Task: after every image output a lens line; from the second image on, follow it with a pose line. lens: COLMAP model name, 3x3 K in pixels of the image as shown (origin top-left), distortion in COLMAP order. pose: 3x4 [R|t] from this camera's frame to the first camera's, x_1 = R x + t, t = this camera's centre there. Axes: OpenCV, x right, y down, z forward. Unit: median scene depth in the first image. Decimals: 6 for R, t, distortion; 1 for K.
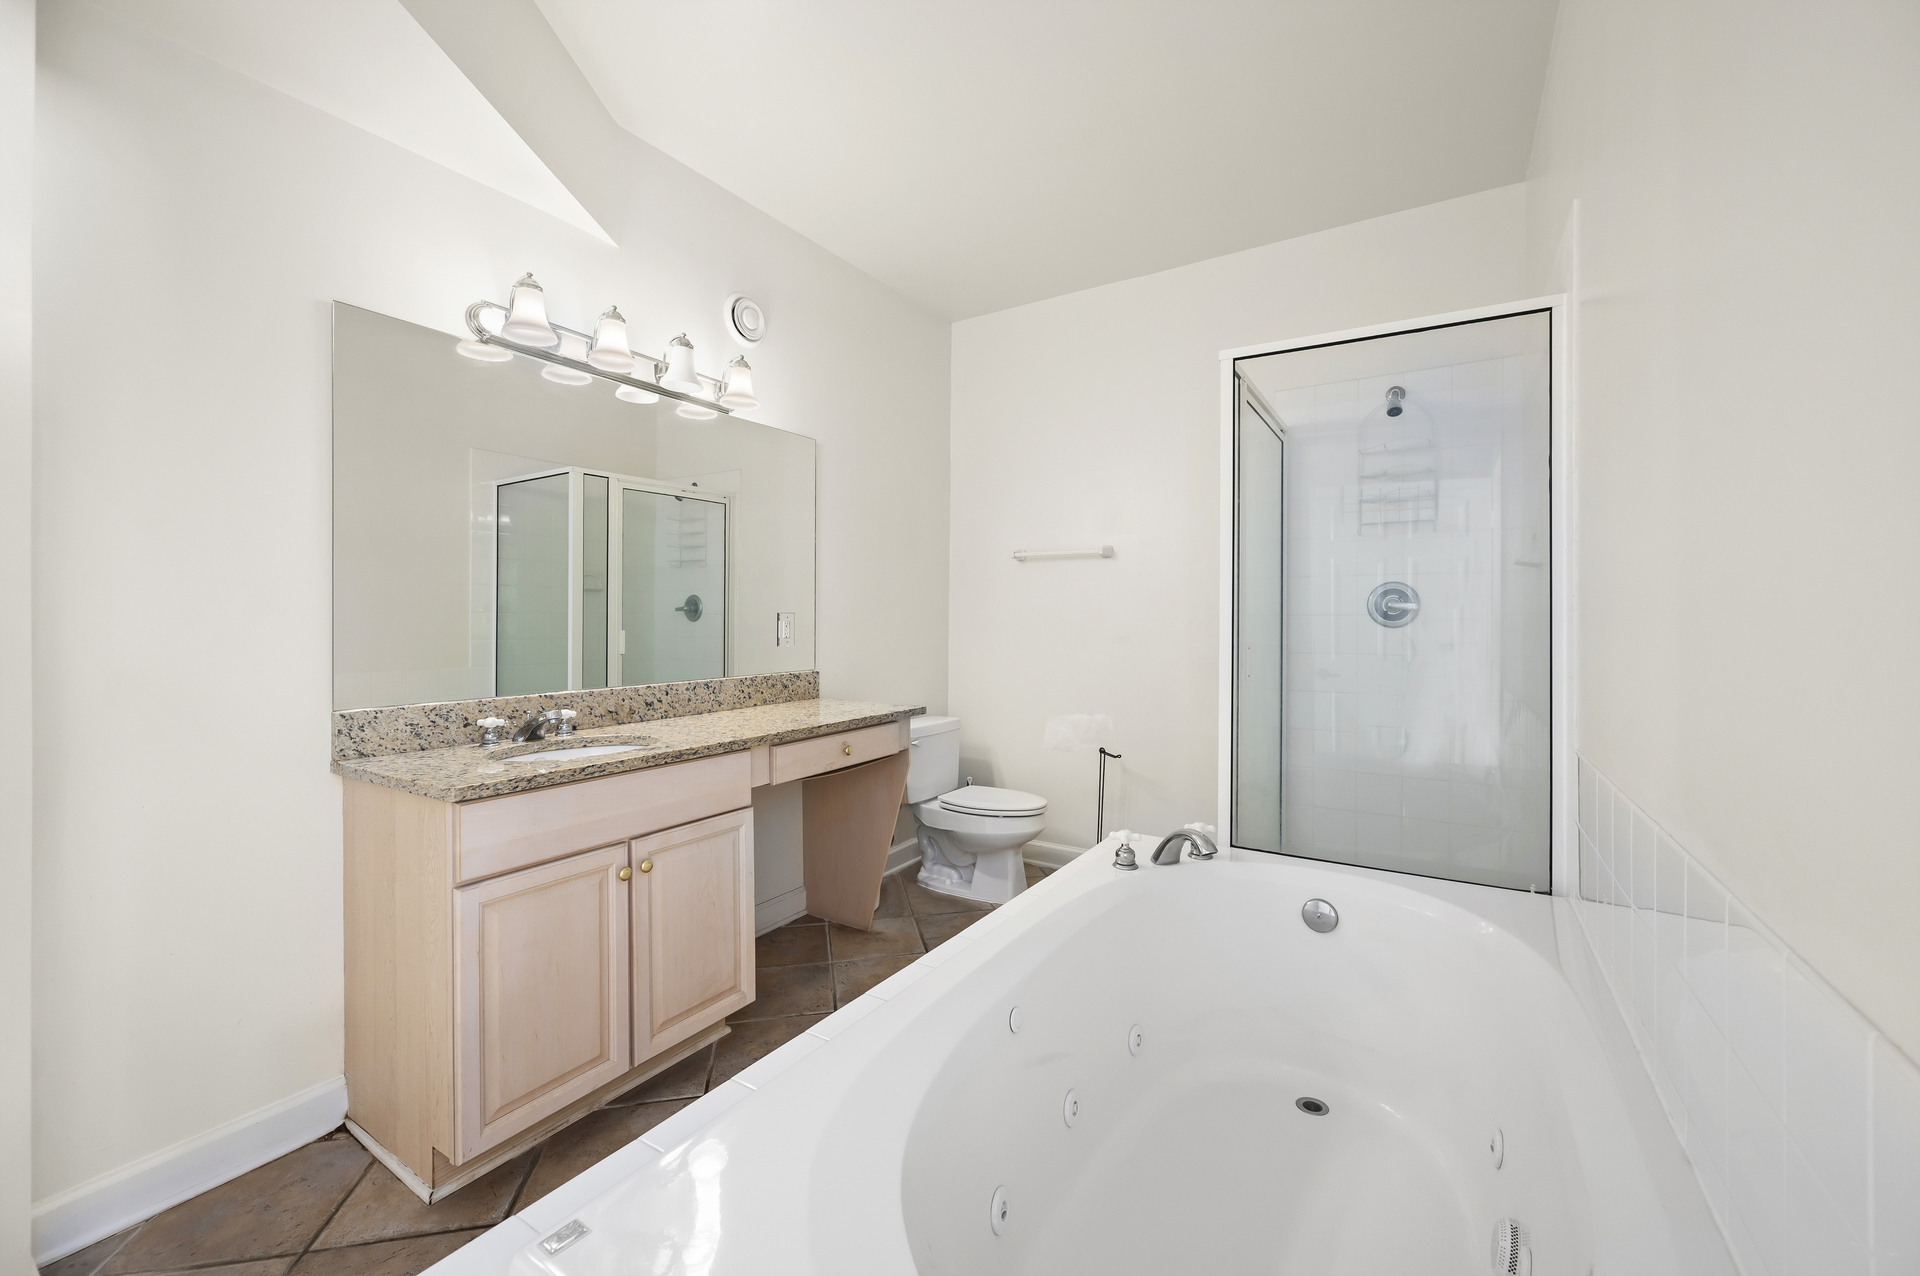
lens RADIAL K [[760.8, 0, 970.4], [0, 760.8, 629.7], [0, 0, 1]] dist [-0.007722, 0.003365]
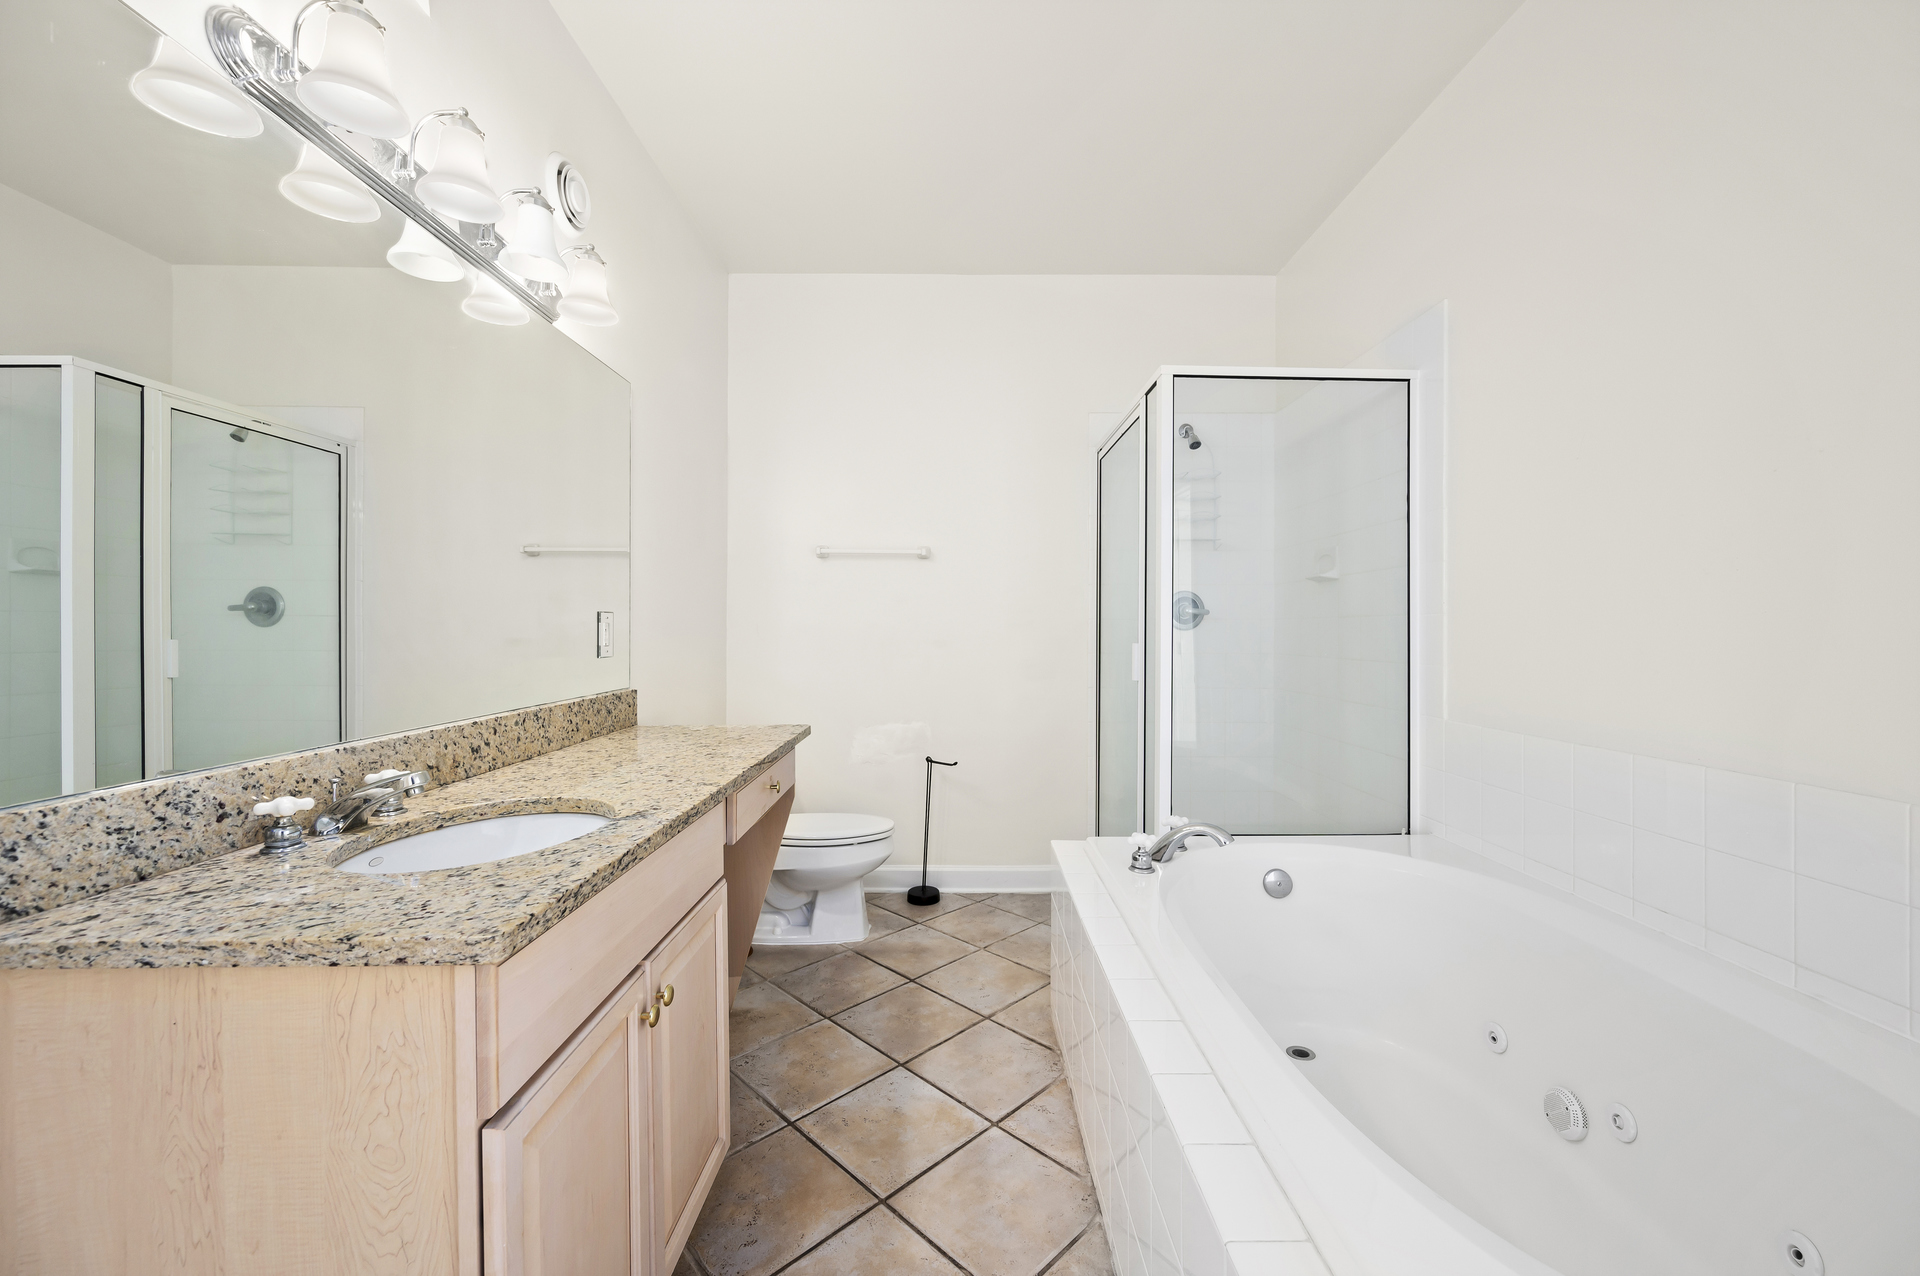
lens RADIAL K [[760.8, 0, 970.4], [0, 760.8, 629.7], [0, 0, 1]] dist [-0.007722, 0.003365]
pose [[0.839635, -0.003064, 0.543142, -0.416487], [0.008356, 0.999939, -0.007276, 0.004325], [-0.543086, 0.010647, 0.839609, 0.230310]]
